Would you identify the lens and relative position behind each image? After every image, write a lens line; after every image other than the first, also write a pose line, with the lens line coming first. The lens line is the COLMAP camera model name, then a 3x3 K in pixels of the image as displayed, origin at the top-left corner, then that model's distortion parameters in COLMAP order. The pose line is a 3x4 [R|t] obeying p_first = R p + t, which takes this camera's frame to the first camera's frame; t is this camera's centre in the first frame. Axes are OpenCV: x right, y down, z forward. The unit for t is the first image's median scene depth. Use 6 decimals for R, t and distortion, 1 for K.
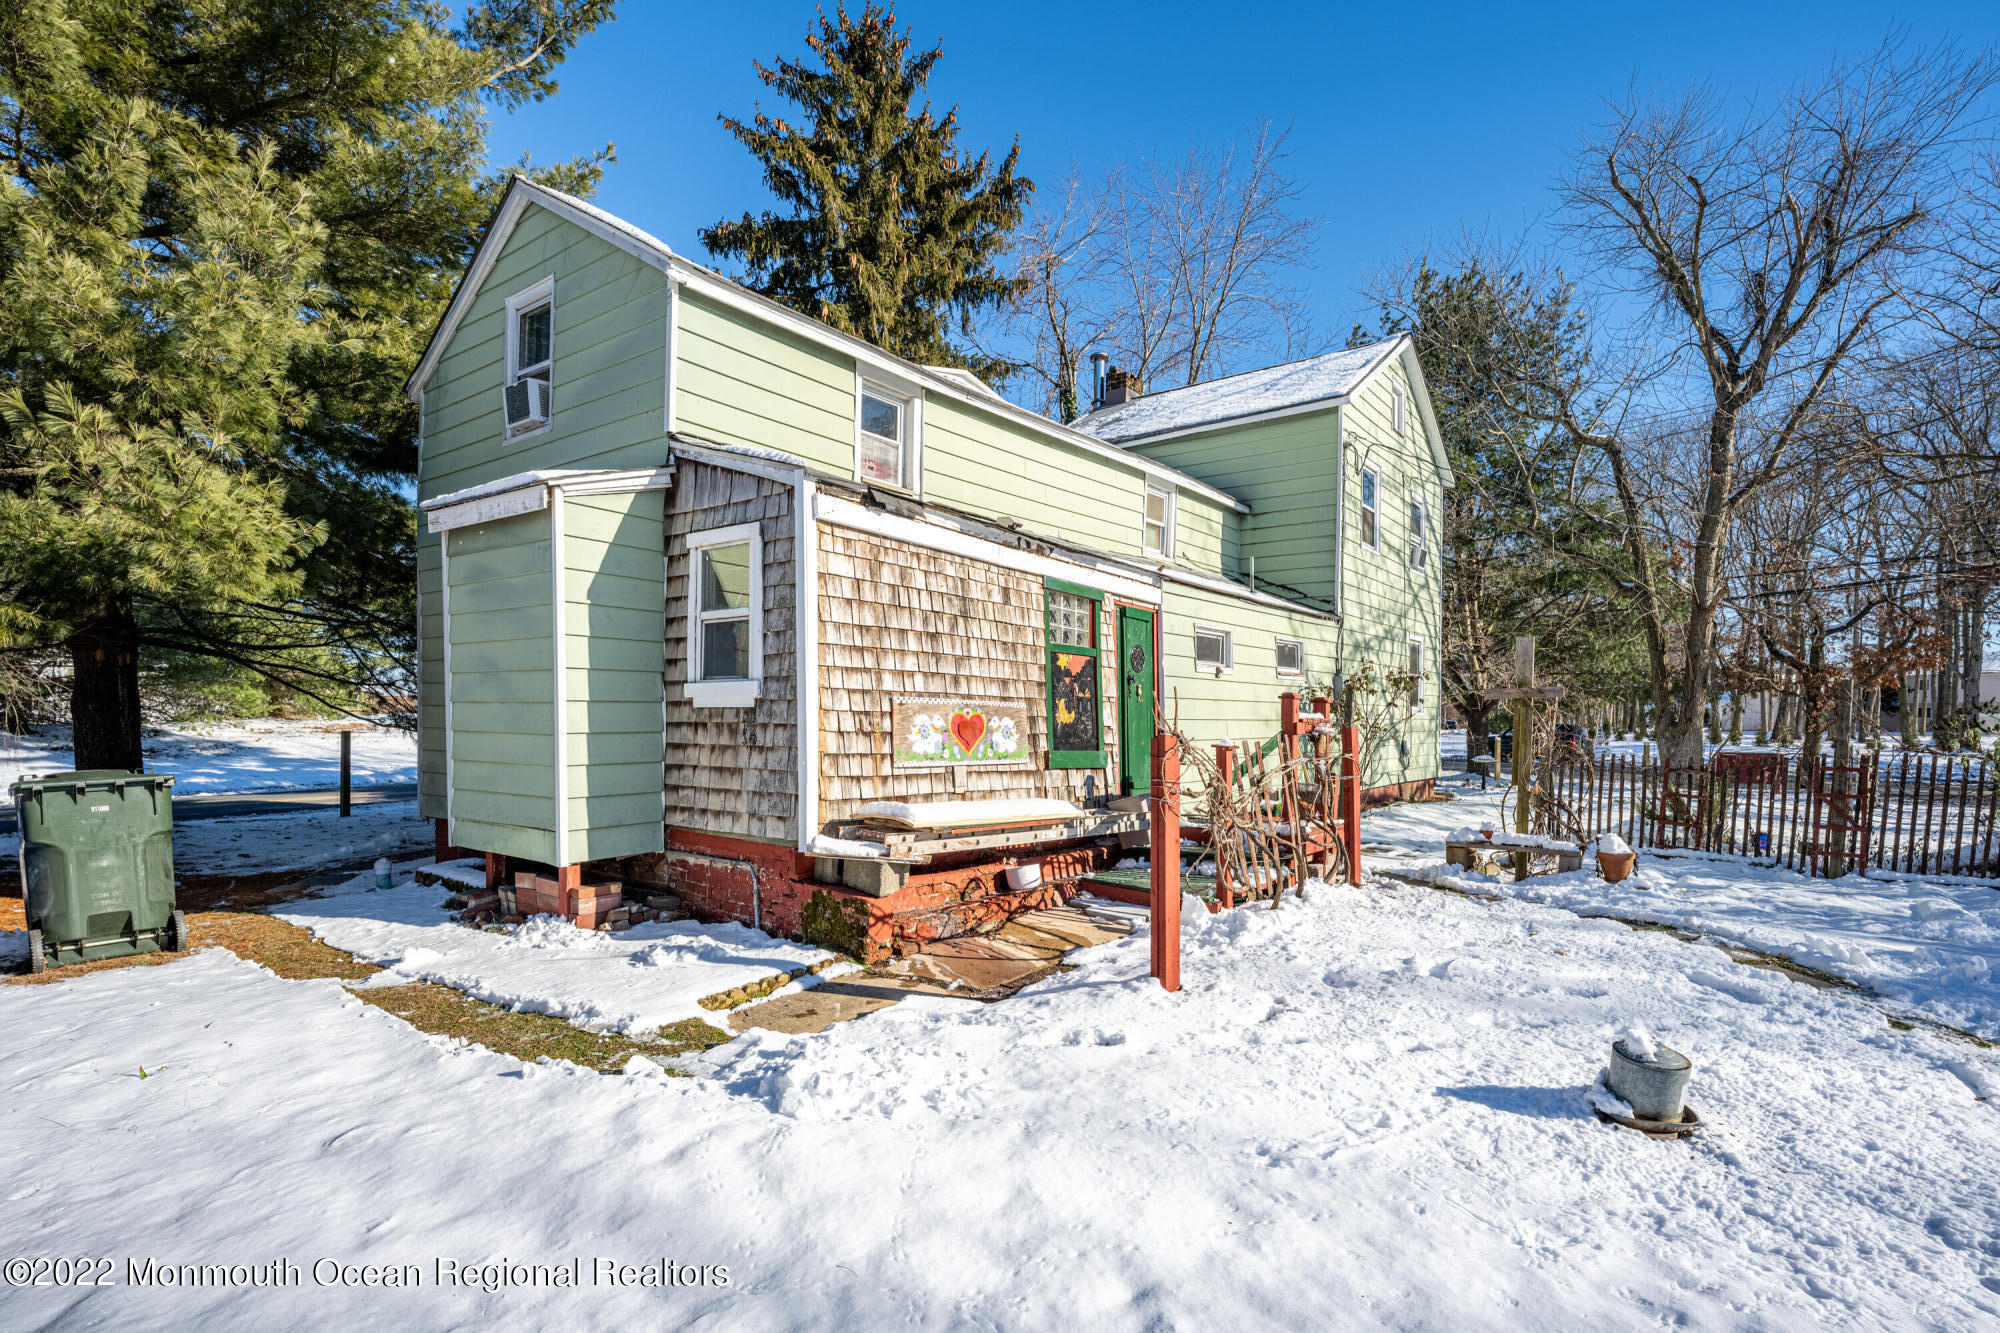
lens RADIAL K [[965.7, 0, 1003.2], [0, 965.7, 704.5], [0, 0, 1]] dist [-0.000639, -0.001179]
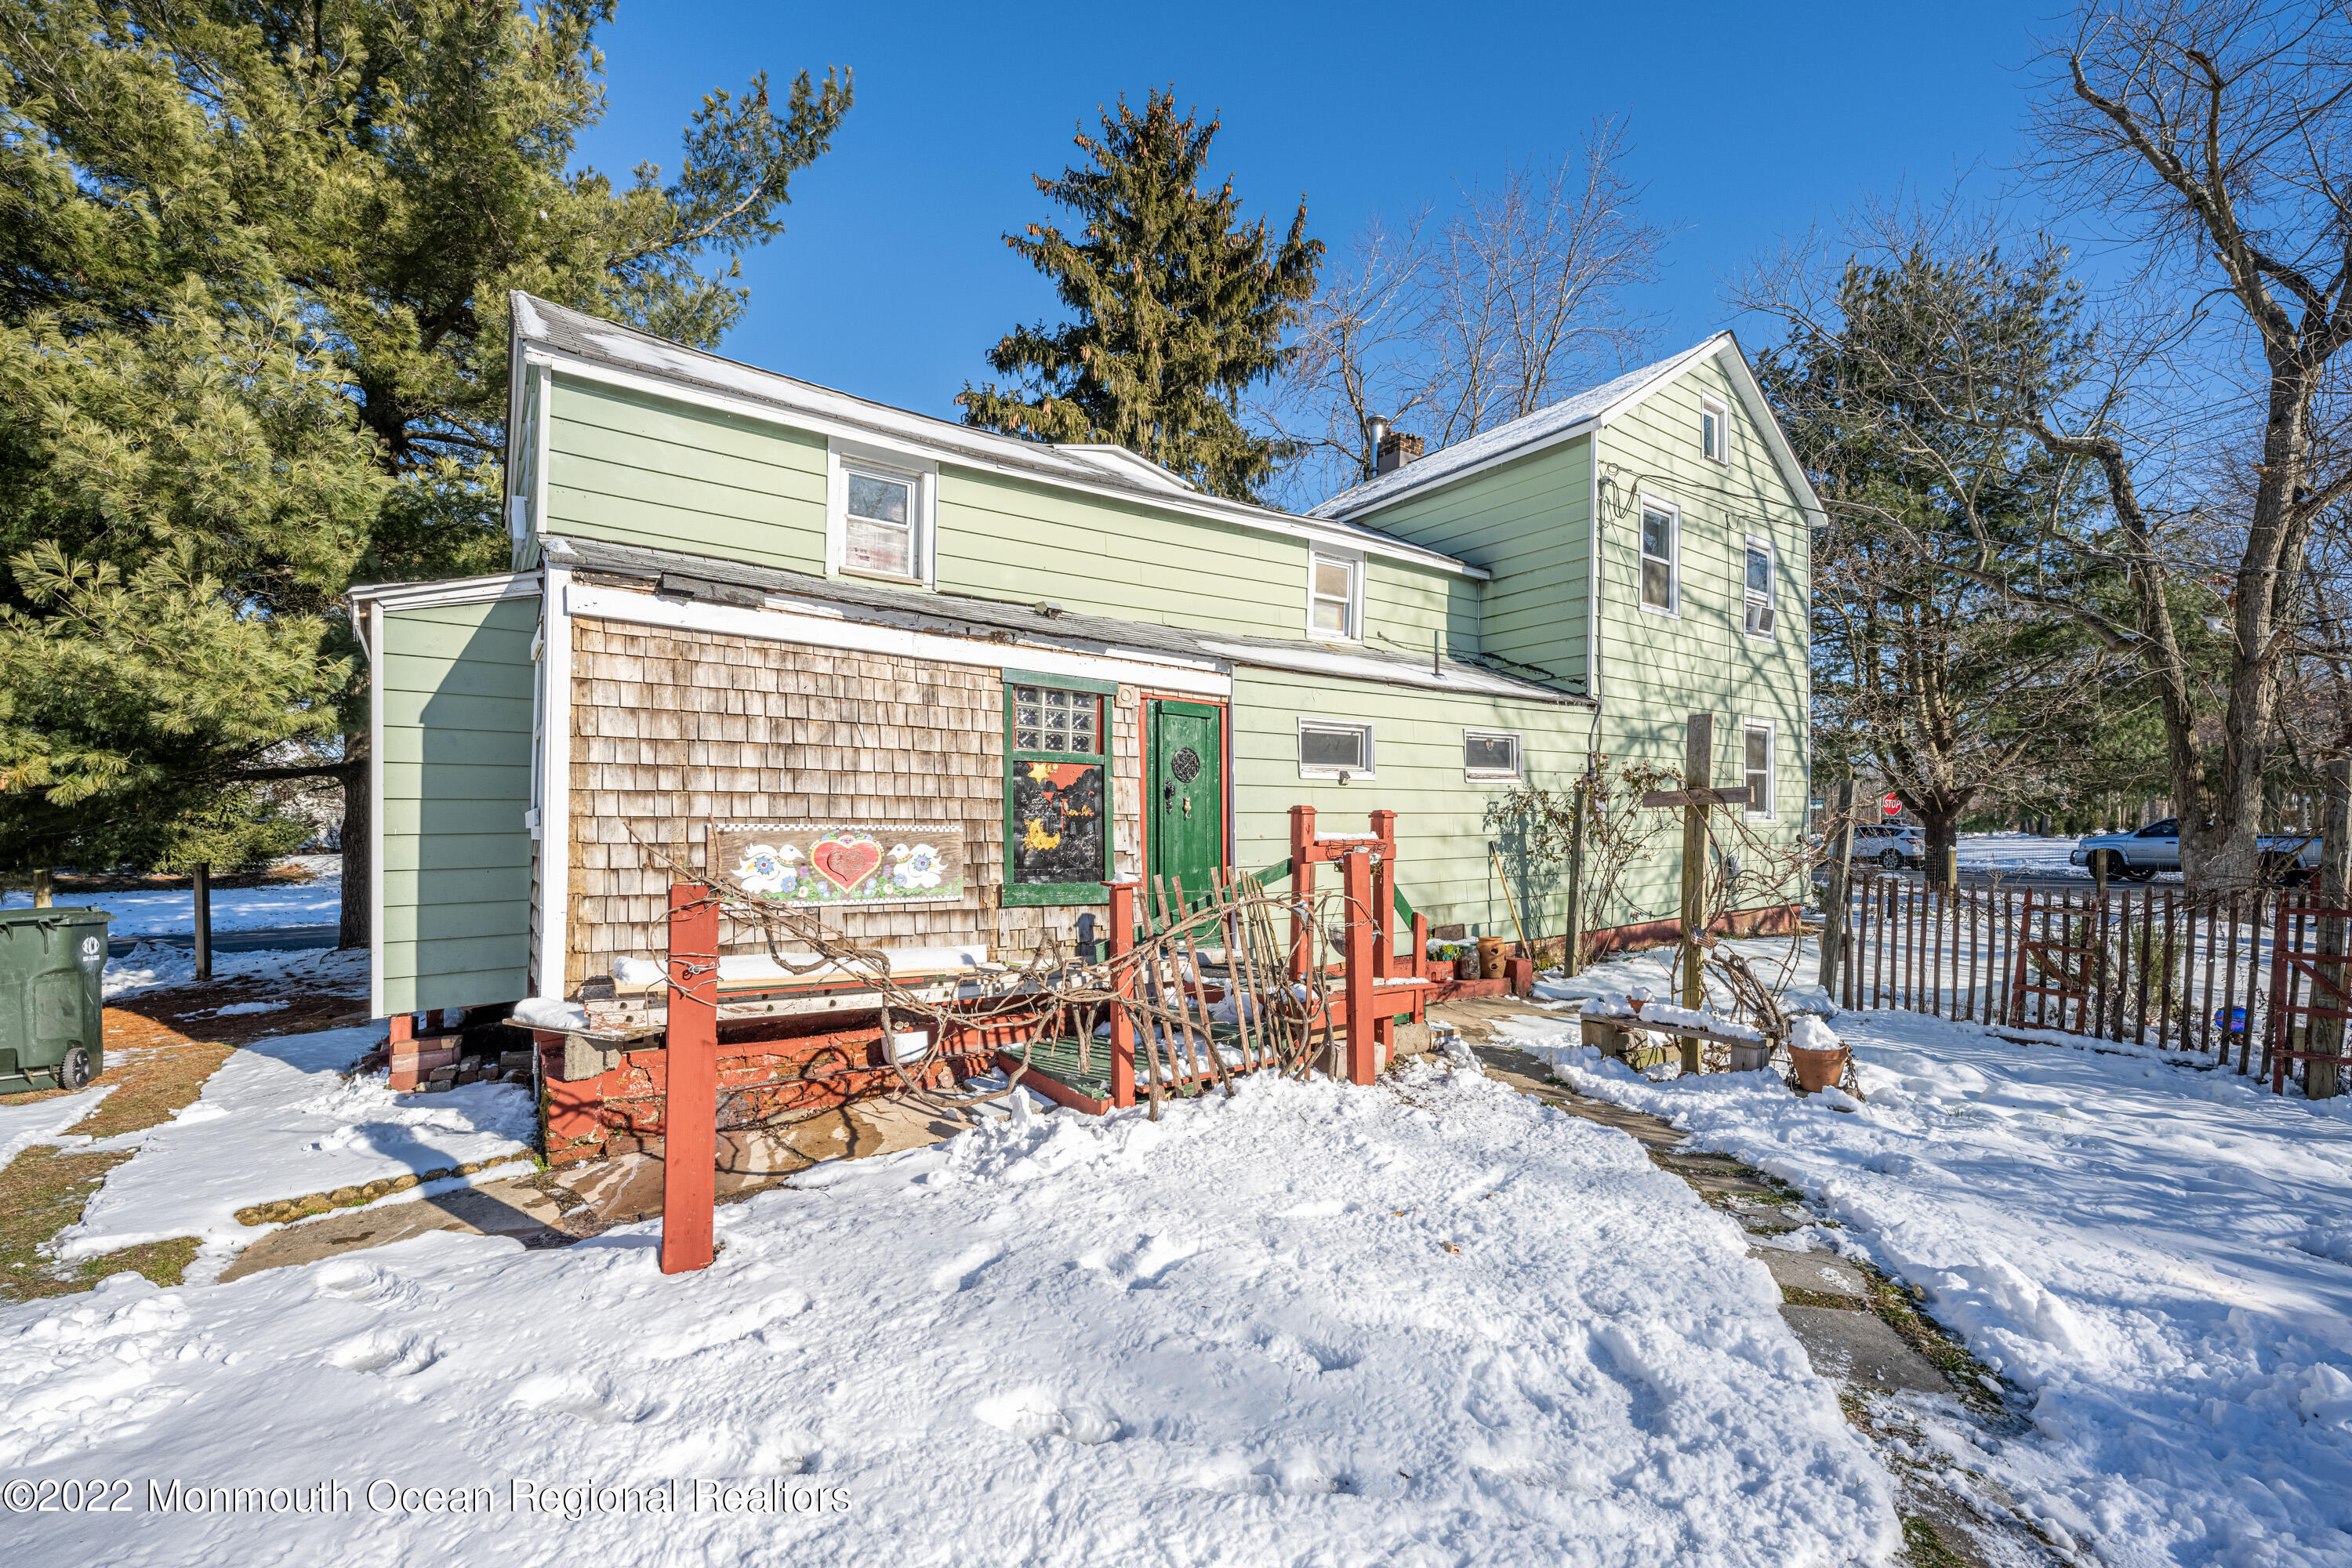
lens RADIAL K [[965.2, 0, 1177.2], [0, 965.2, 798.2], [0, 0, 1]] dist [-0.000073, -0.000246]
pose [[0.959098, -0.023637, -0.282087, 0.351020], [0.019006, 0.999636, -0.019145, -0.004688], [0.282437, 0.013001, 0.959198, 0.228324]]
